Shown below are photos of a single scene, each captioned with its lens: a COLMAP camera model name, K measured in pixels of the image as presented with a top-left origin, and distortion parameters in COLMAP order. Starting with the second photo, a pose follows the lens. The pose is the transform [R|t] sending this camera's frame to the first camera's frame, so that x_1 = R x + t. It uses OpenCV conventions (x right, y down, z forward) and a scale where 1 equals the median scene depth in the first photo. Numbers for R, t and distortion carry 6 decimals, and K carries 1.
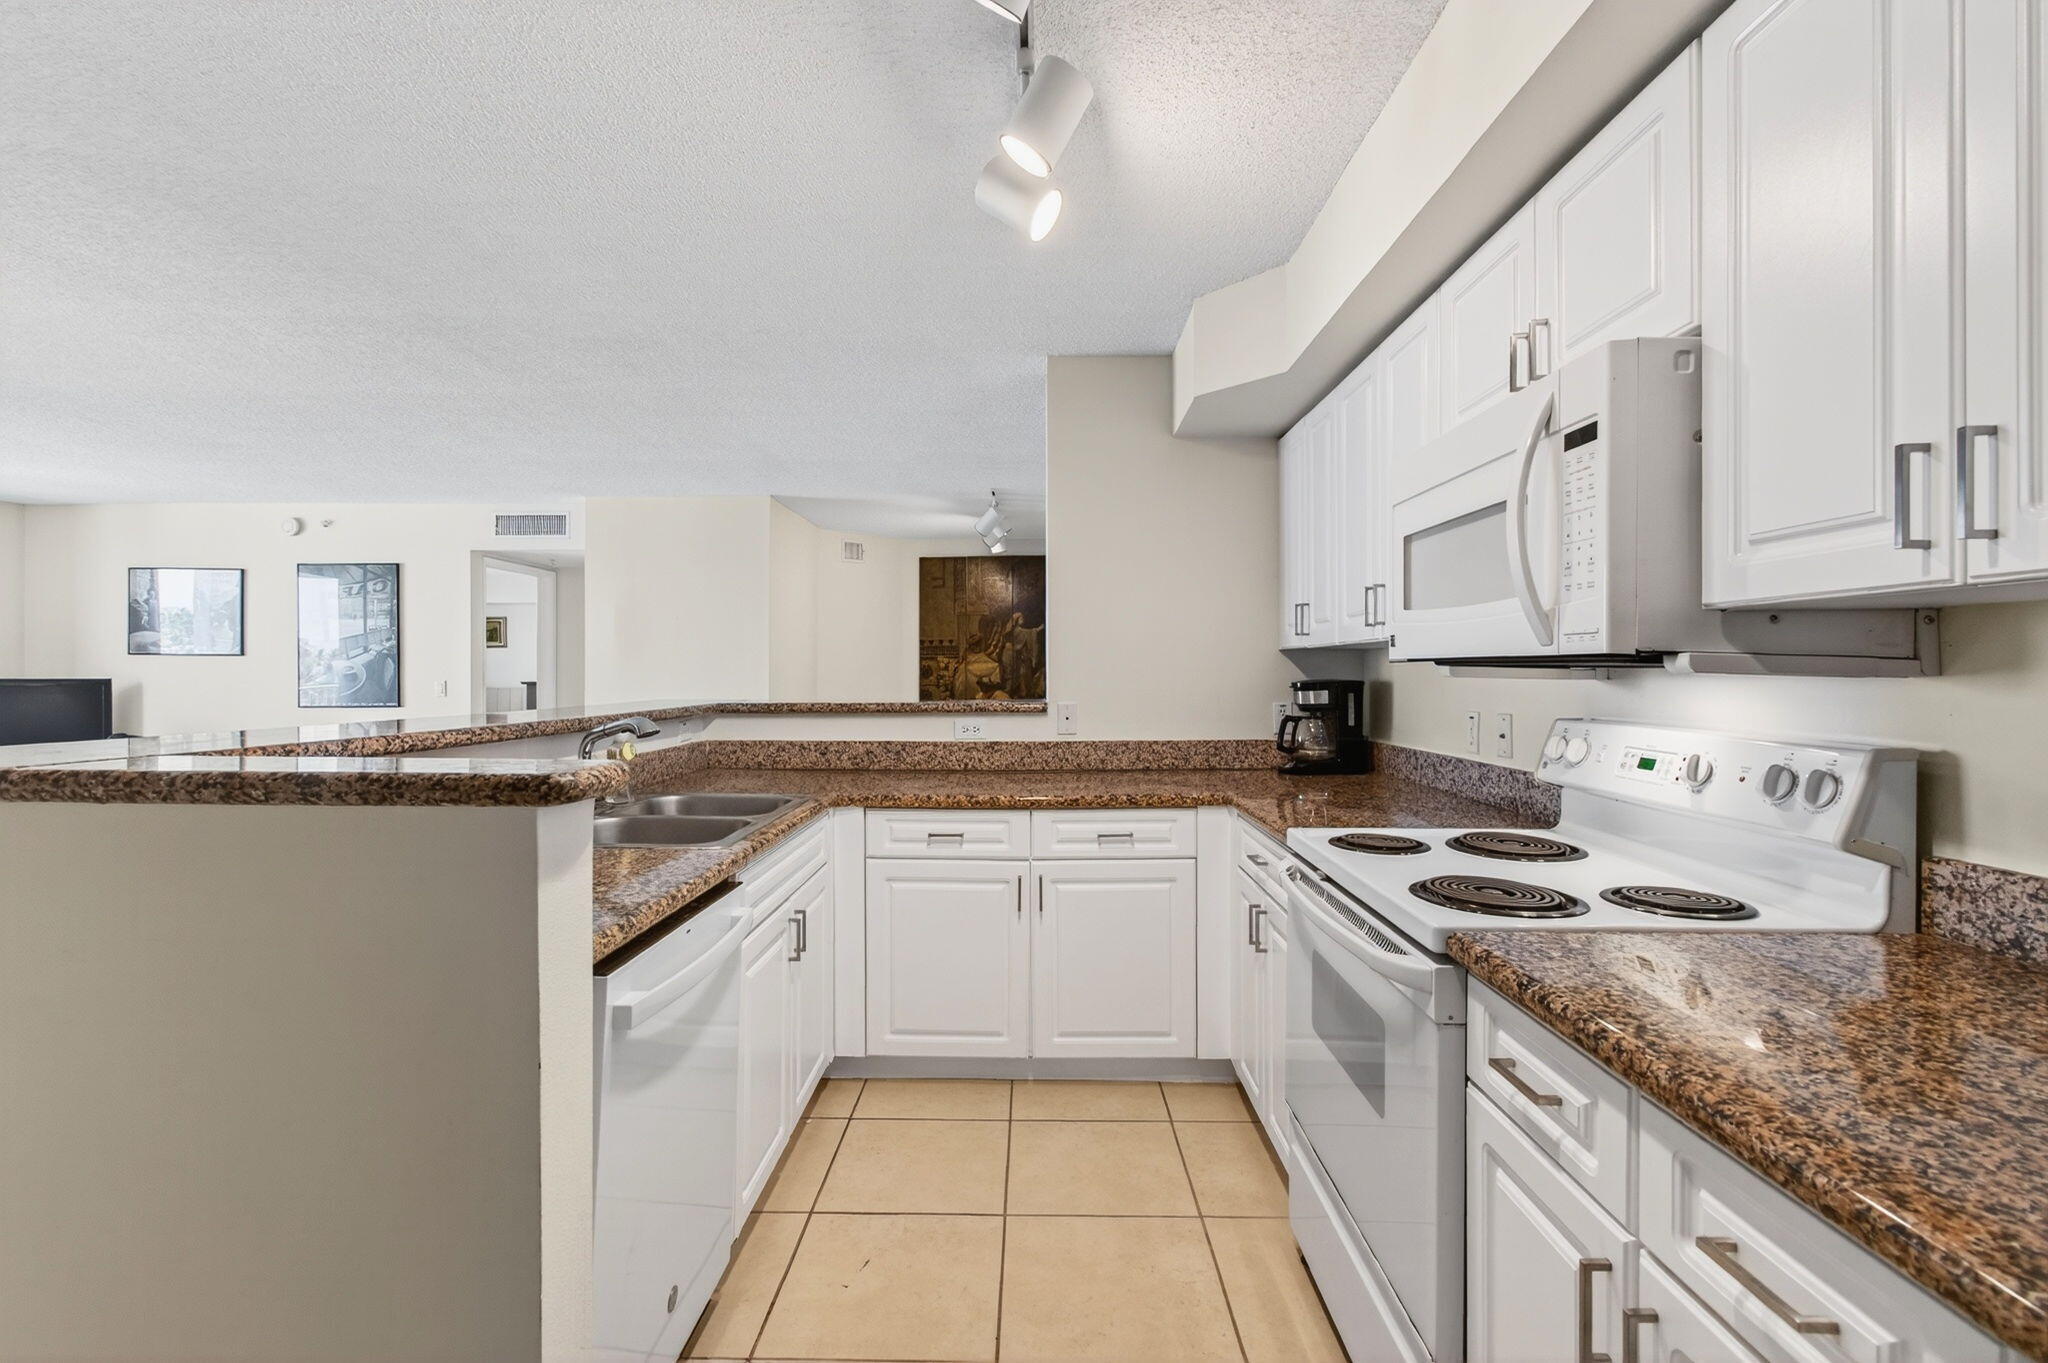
lens RADIAL K [[900.6, 0, 1027.0], [0, 900.6, 678.6], [0, 0, 1]] dist [0.001053, 0.000058]
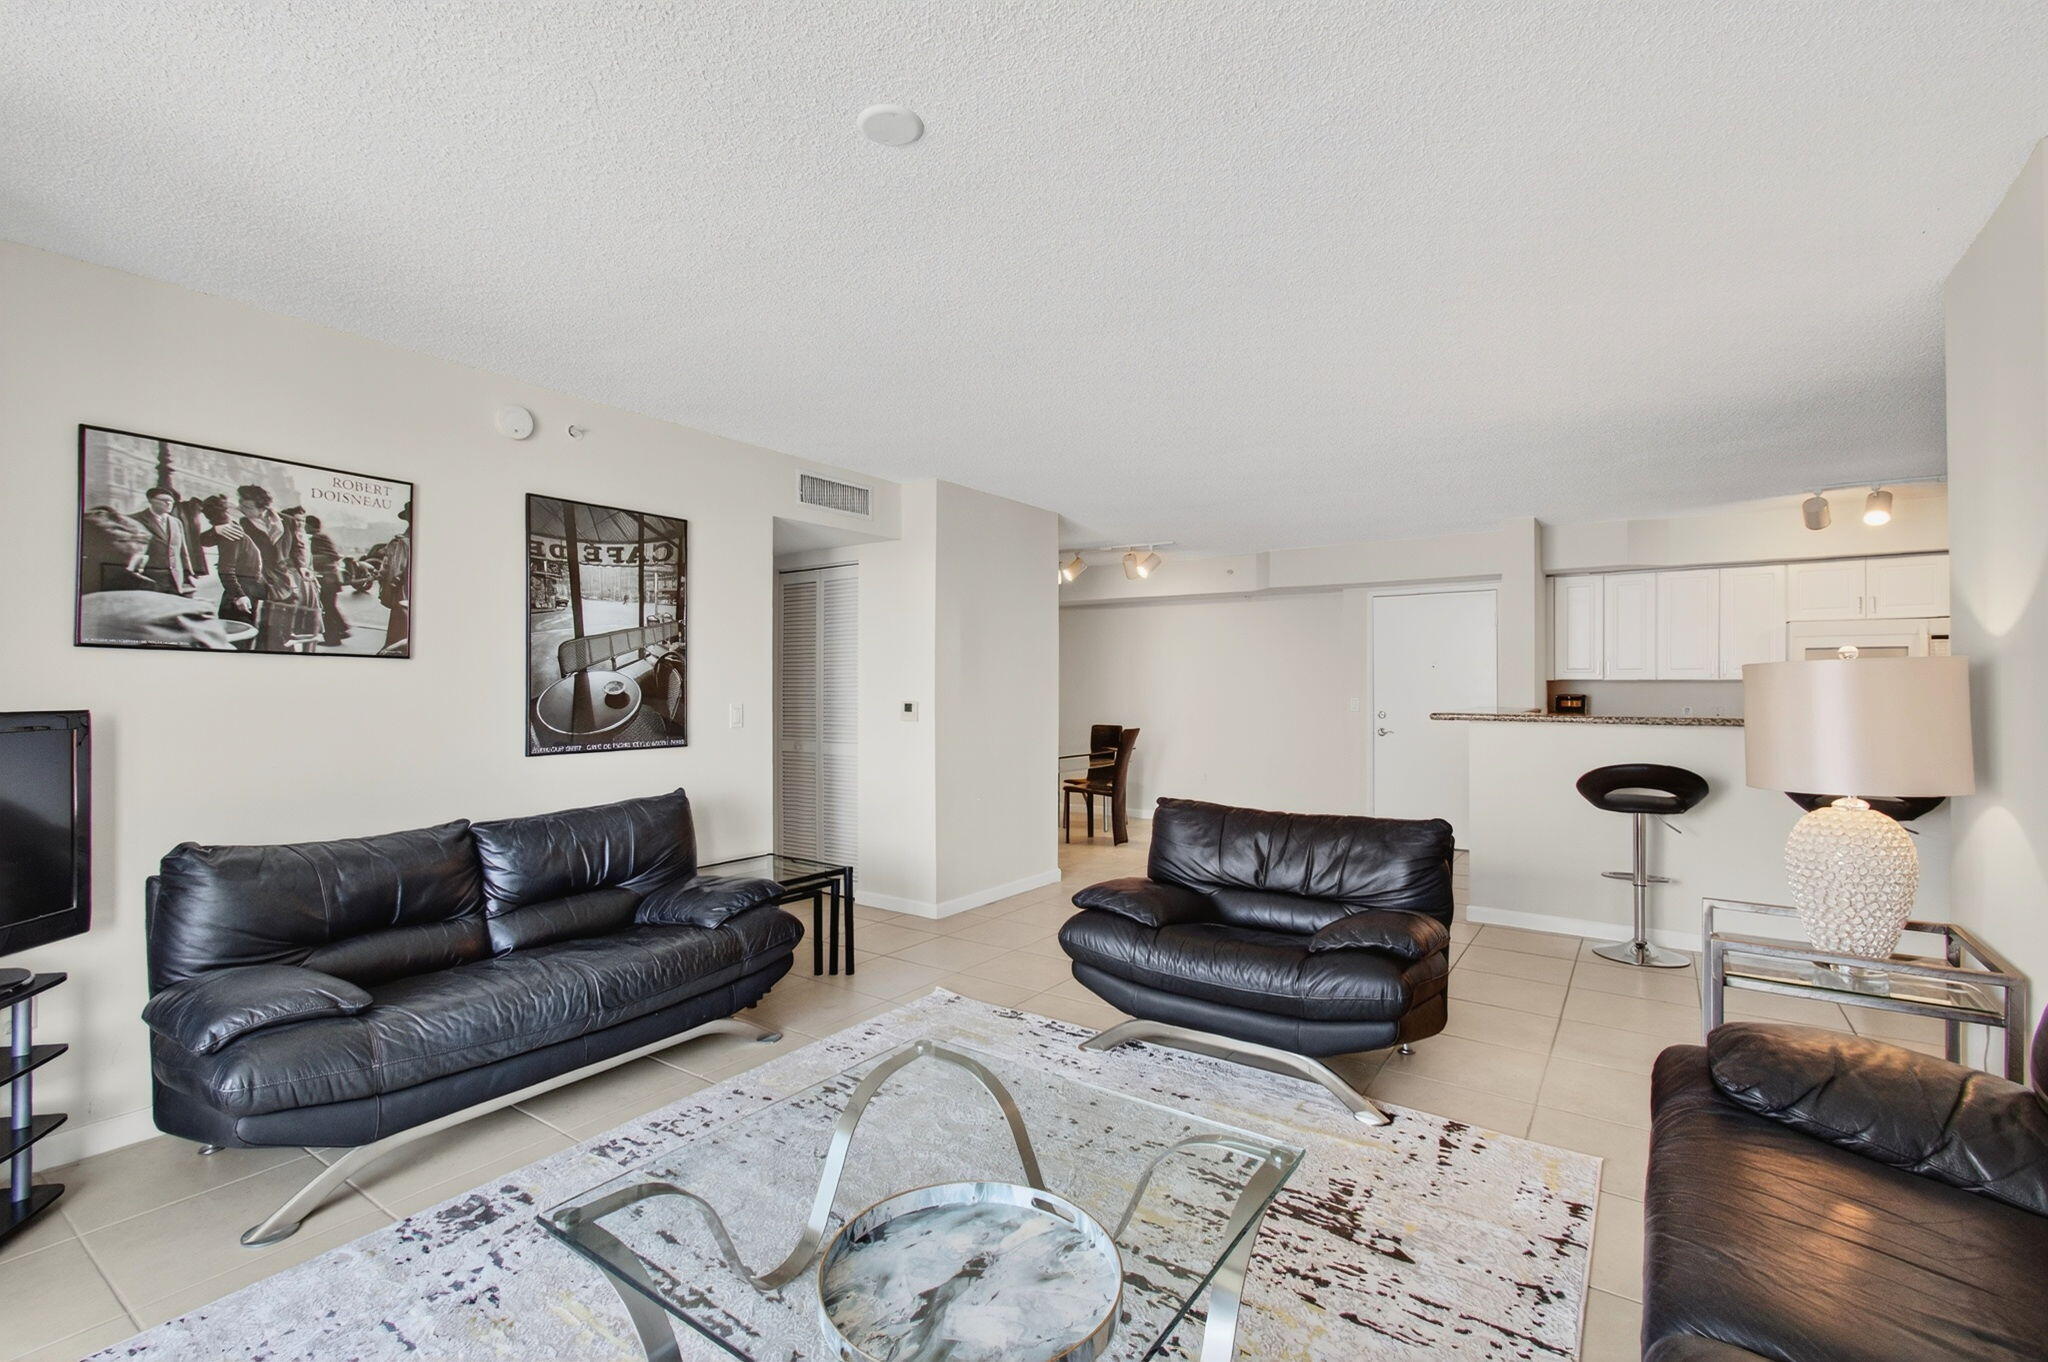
lens RADIAL K [[900.6, 0, 1025.6], [0, 900.6, 682.7], [0, 0, 1]] dist [0.001053, 0.000058]
pose [[0.564960, 0.006340, 0.825094, -1.087325], [0.003123, 0.999947, -0.009822, -0.006359], [-0.825113, 0.008126, 0.564910, 0.445522]]
